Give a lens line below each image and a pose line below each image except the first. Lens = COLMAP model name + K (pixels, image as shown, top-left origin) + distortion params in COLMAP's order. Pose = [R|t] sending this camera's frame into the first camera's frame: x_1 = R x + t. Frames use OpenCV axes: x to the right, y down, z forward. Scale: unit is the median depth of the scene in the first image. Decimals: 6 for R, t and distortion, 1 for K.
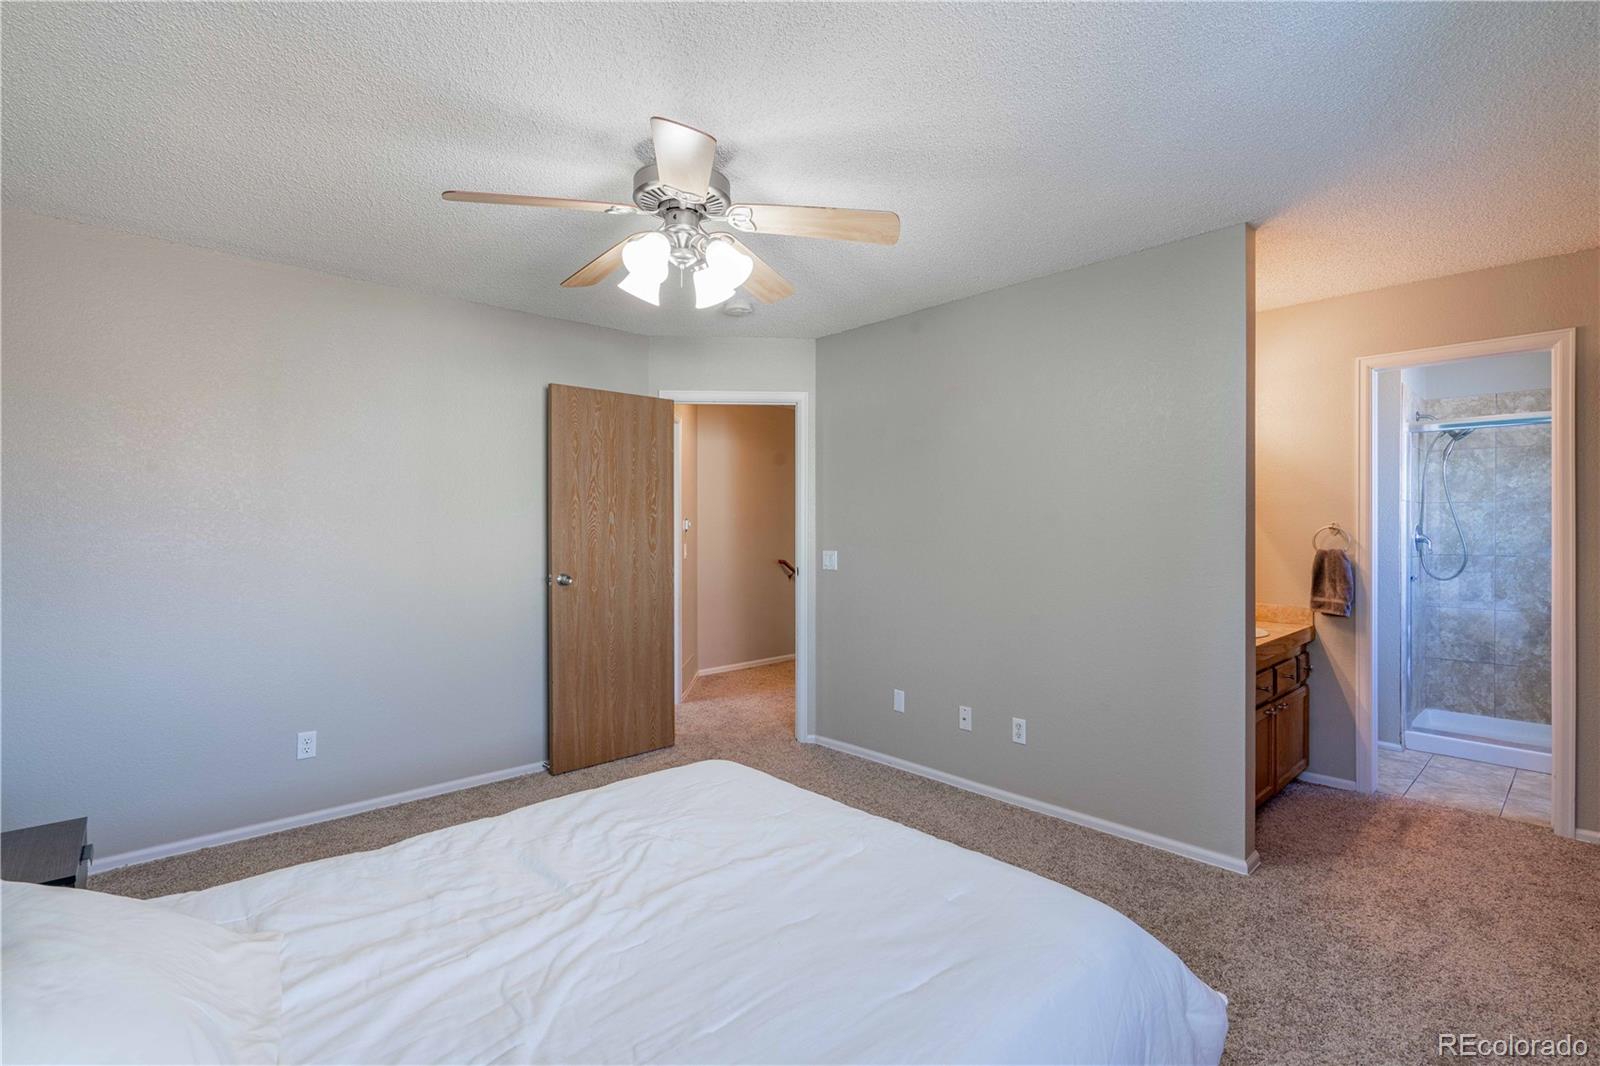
lens RADIAL K [[734.9, 0, 798.6], [0, 734.9, 528.3], [0, 0, 1]] dist [-0.000299, -0.000123]
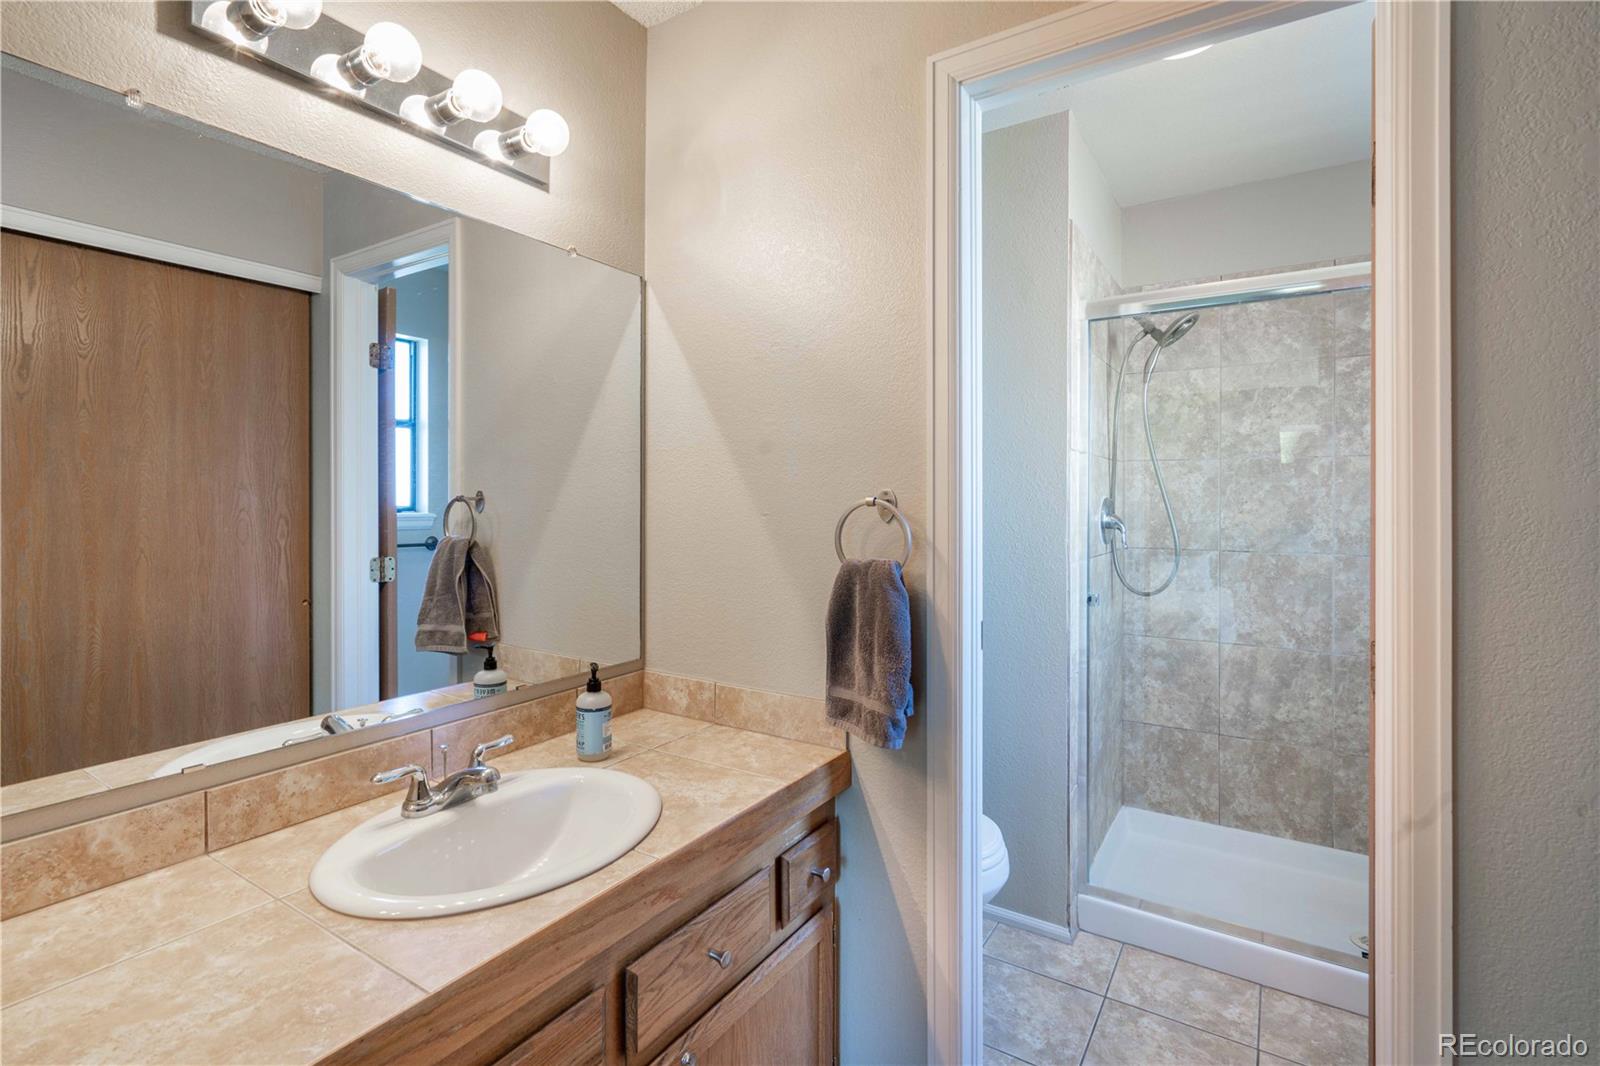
lens RADIAL K [[730.8, 0, 796.8], [0, 730.8, 501.4], [0, 0, 1]] dist [-0.001621, 0.000005]
pose [[0.969679, 0.000472, 0.244381, 0.478261], [-0.000192, 0.999999, -0.001171, -0.001331], [-0.244381, 0.001089, 0.969679, 0.517201]]
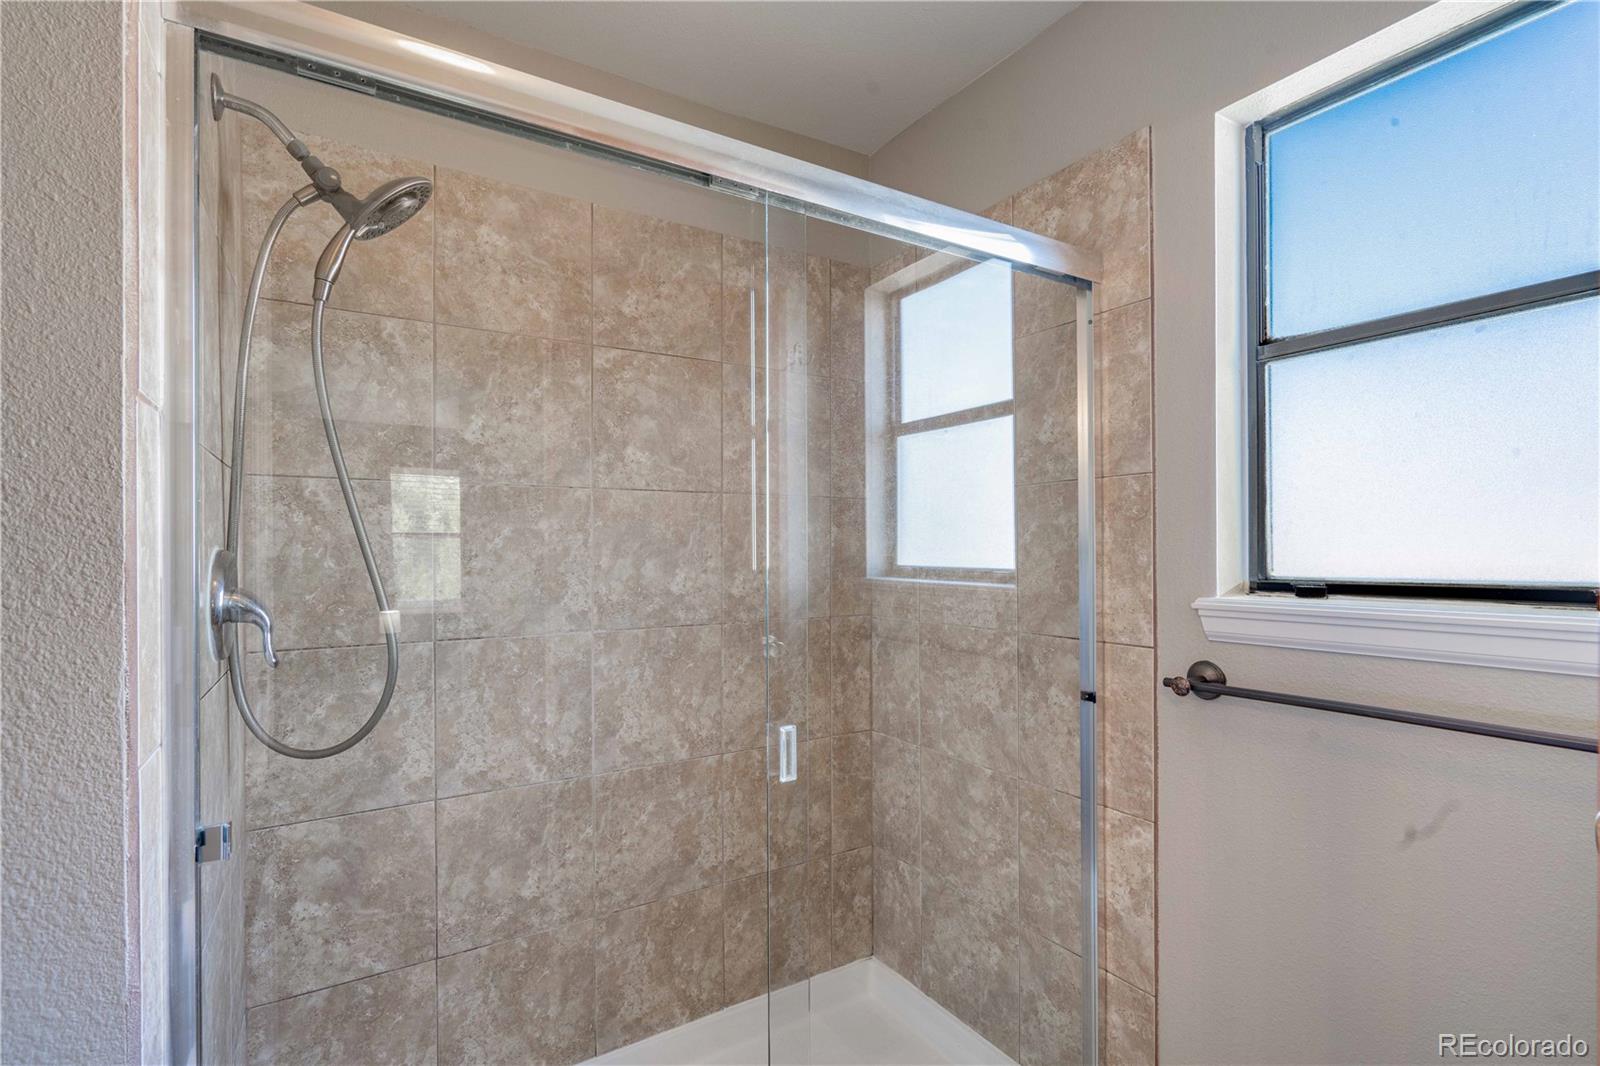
lens RADIAL K [[752.1, 0, 793.0], [0, 752.1, 546.4], [0, 0, 1]] dist [-0.005043, -0.000074]
pose [[0.197923, 0.002040, 0.980215, 0.641819], [0.012659, 0.999909, -0.004637, -0.002512], [-0.980136, 0.013326, 0.197879, 0.770010]]
